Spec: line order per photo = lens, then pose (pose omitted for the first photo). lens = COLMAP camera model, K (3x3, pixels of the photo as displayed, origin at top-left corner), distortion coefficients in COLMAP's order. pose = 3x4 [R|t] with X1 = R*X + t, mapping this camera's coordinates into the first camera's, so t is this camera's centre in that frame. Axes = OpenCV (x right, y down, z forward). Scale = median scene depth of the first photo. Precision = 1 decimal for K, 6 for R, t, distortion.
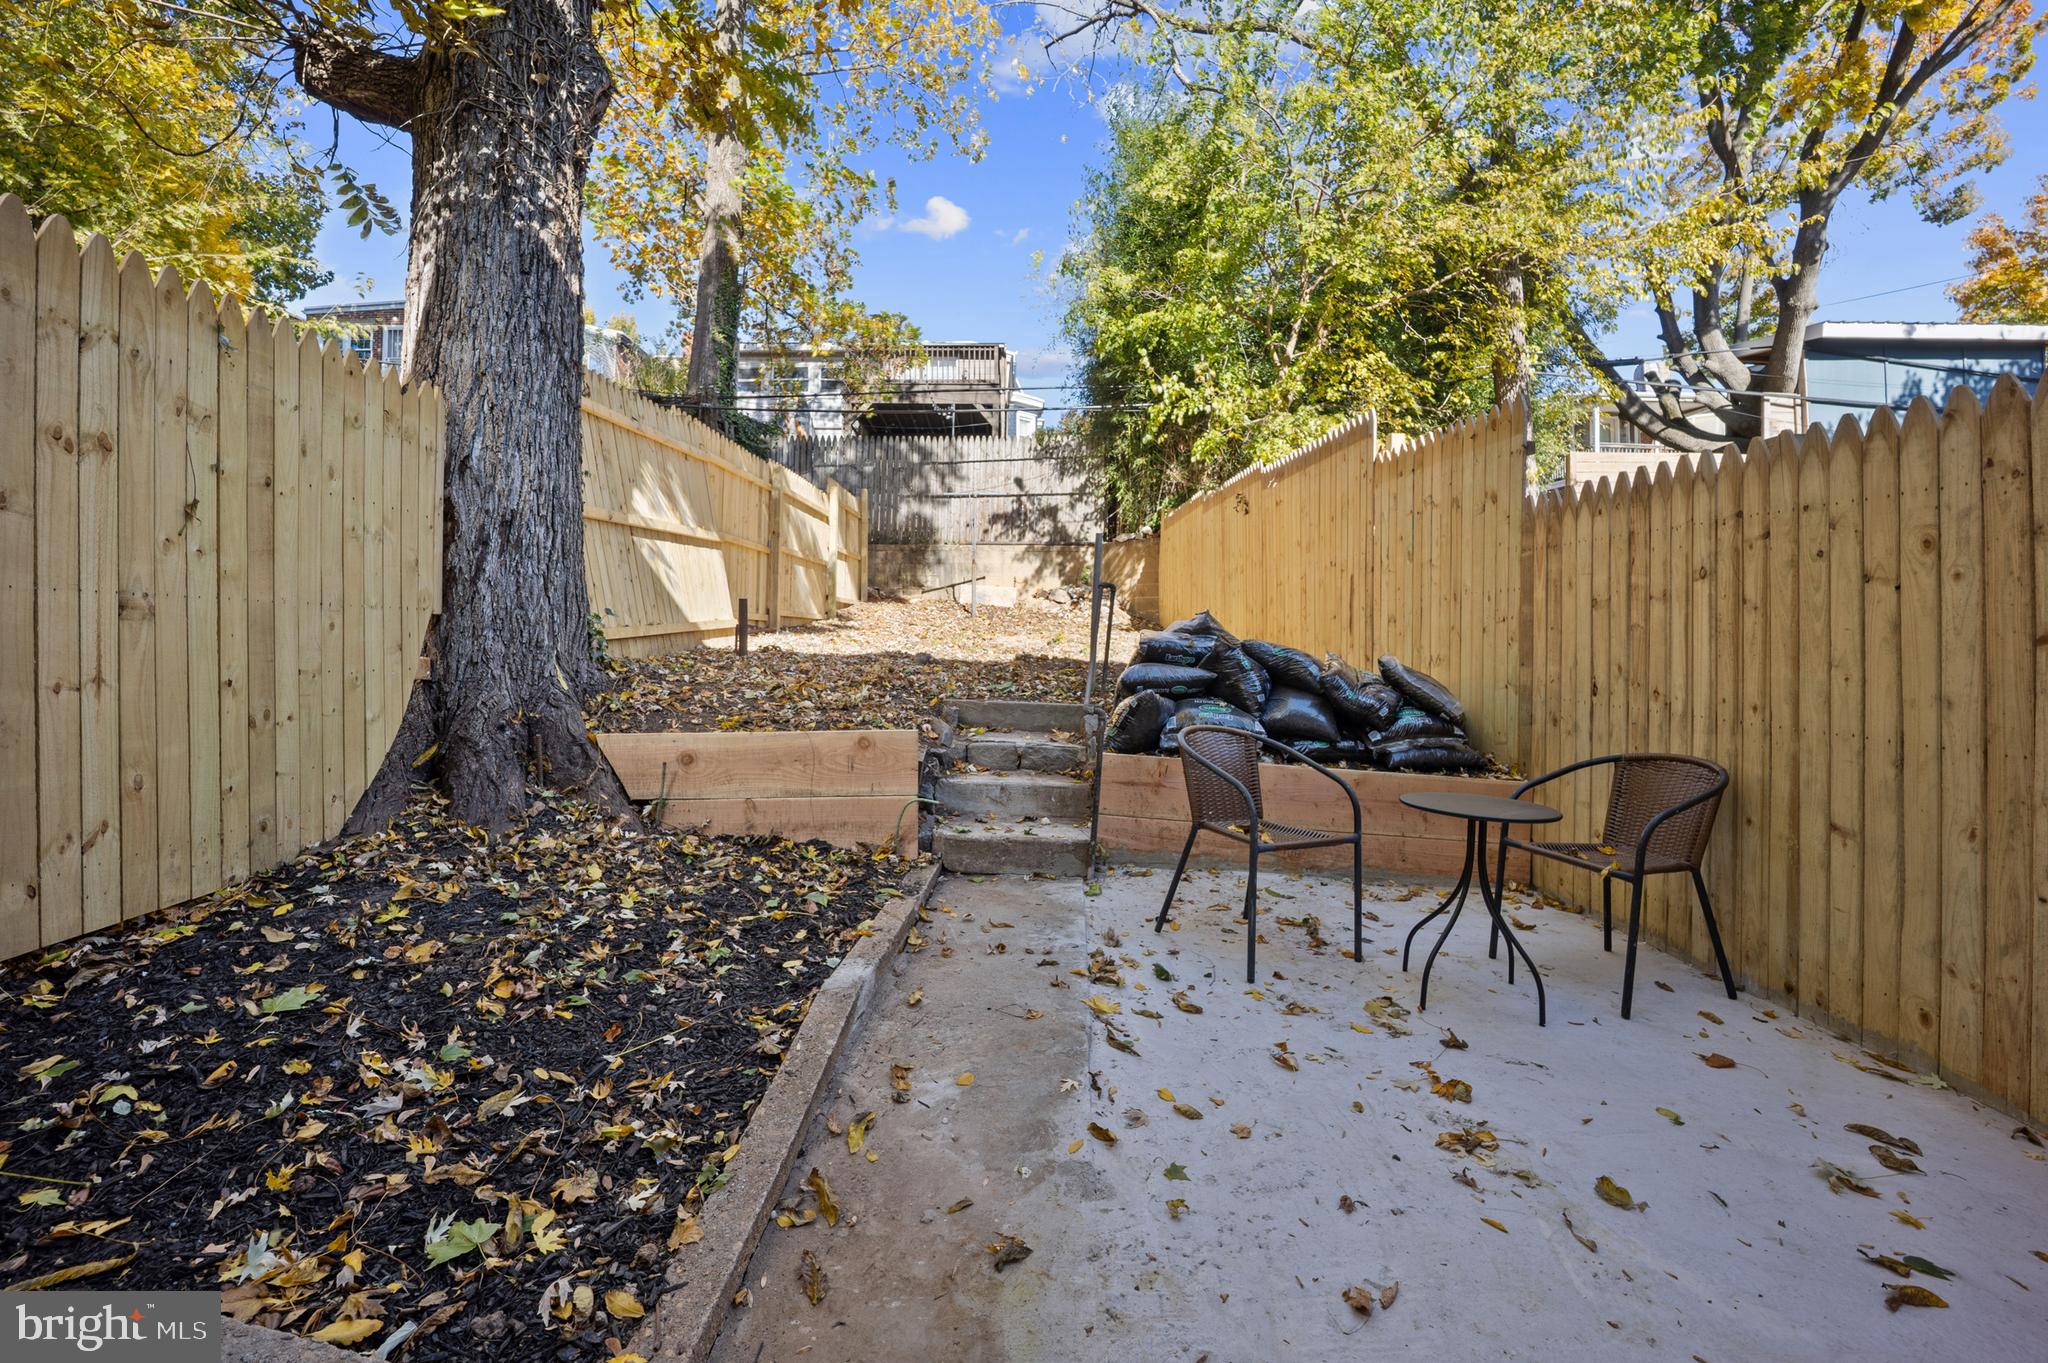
lens RADIAL K [[852.0, 0, 1021.8], [0, 852.0, 667.6], [0, 0, 1]] dist [-0.025361, -0.000246]
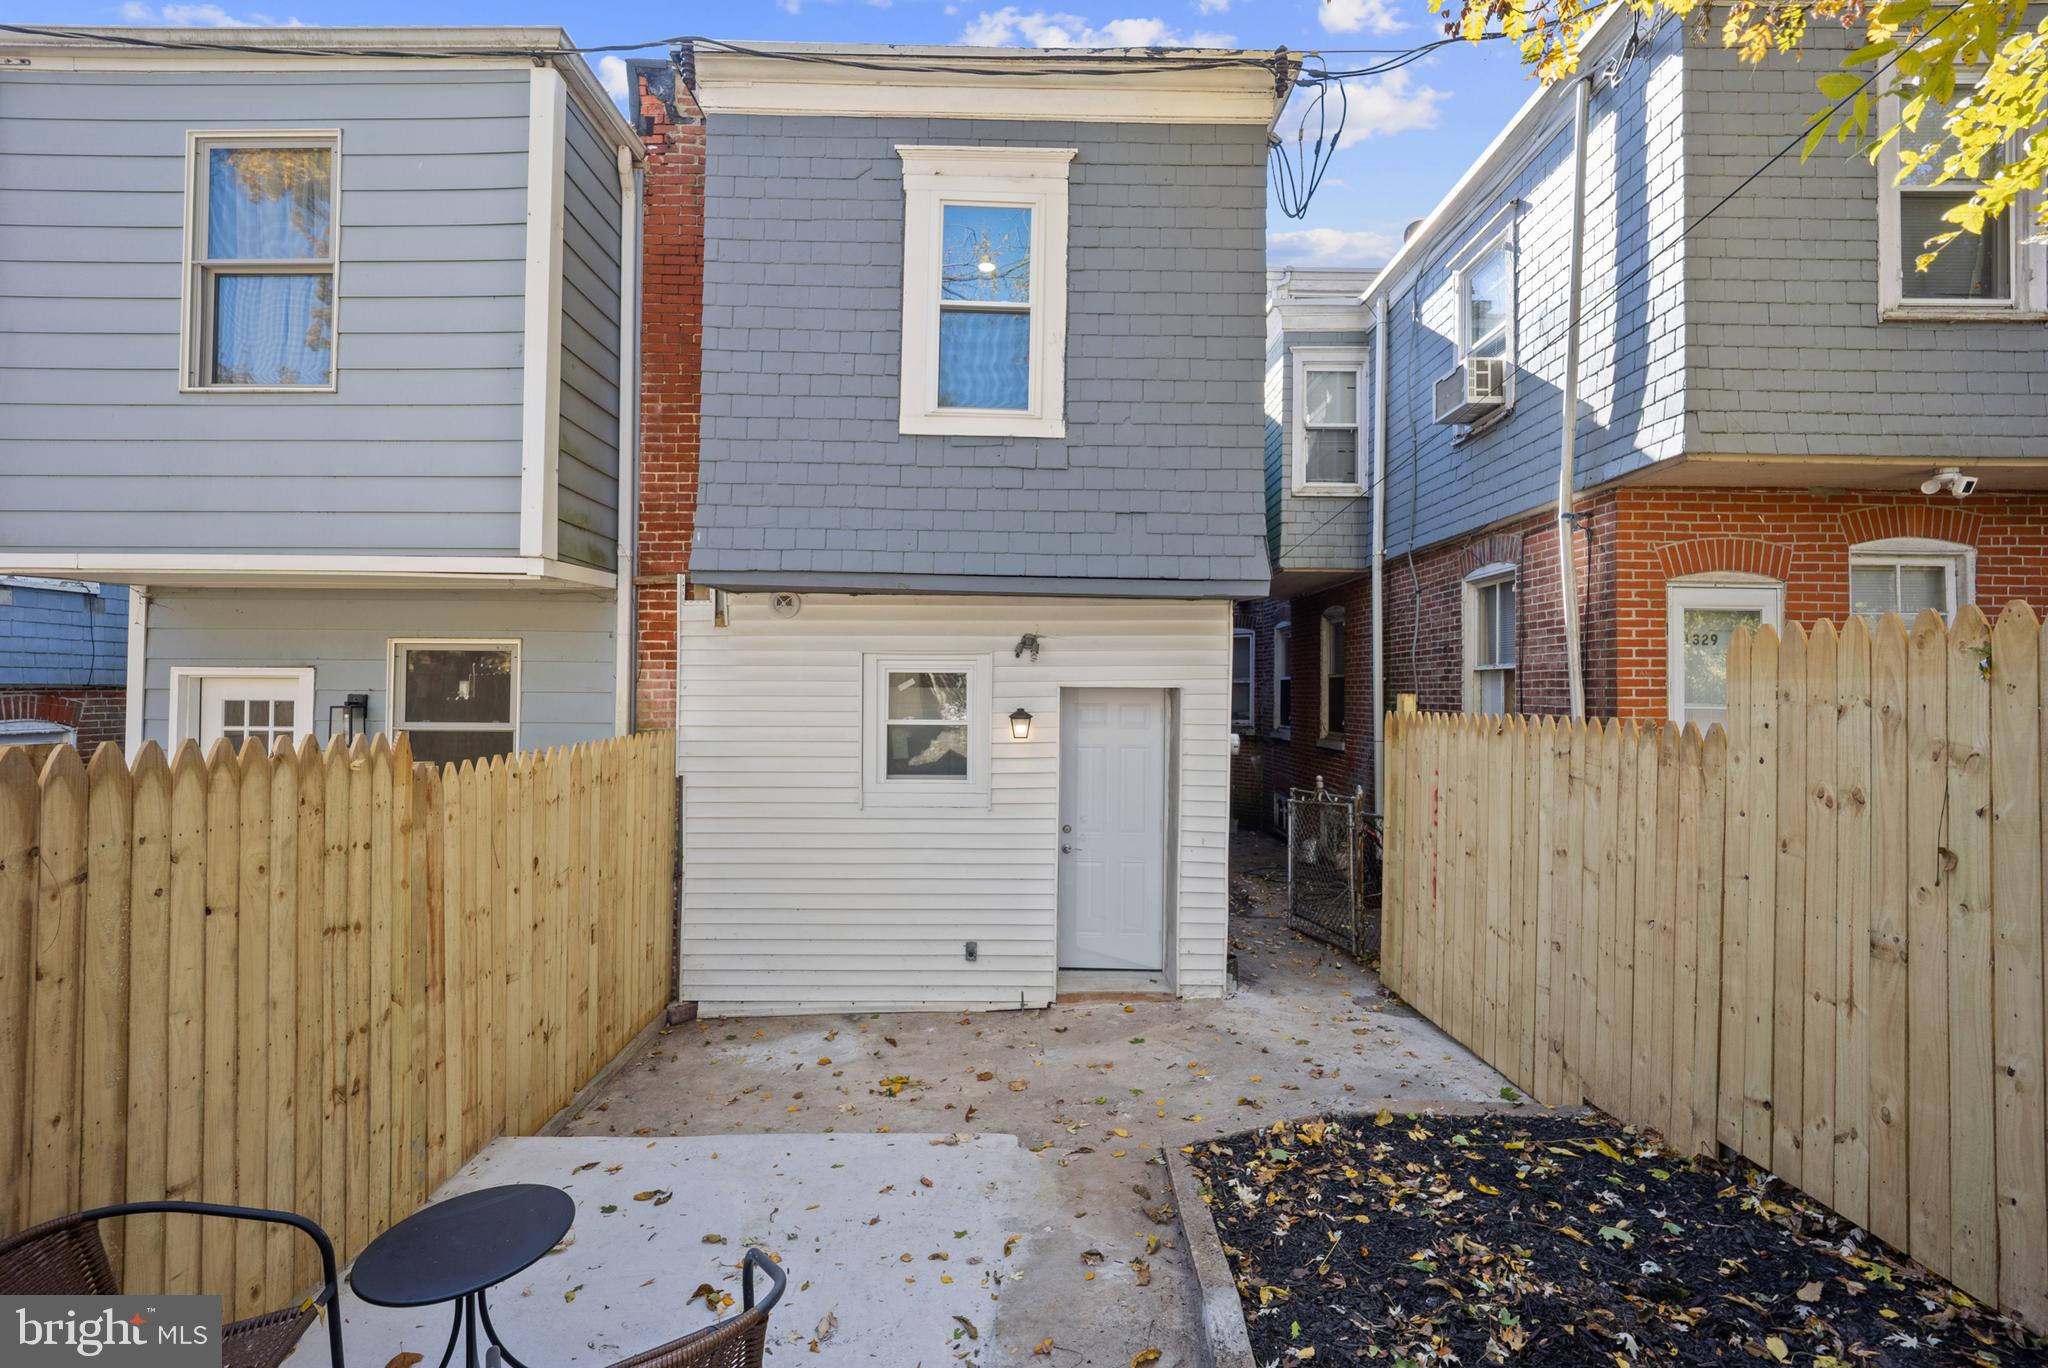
lens RADIAL K [[853.3, 0, 1015.9], [0, 853.3, 636.9], [0, 0, 1]] dist [0.001055, 0.000162]
pose [[-0.999860, -0.006924, 0.015256, 0.039179], [-0.007445, 0.999380, -0.034418, -0.392981], [-0.015008, -0.034527, -0.999291, 1.949083]]
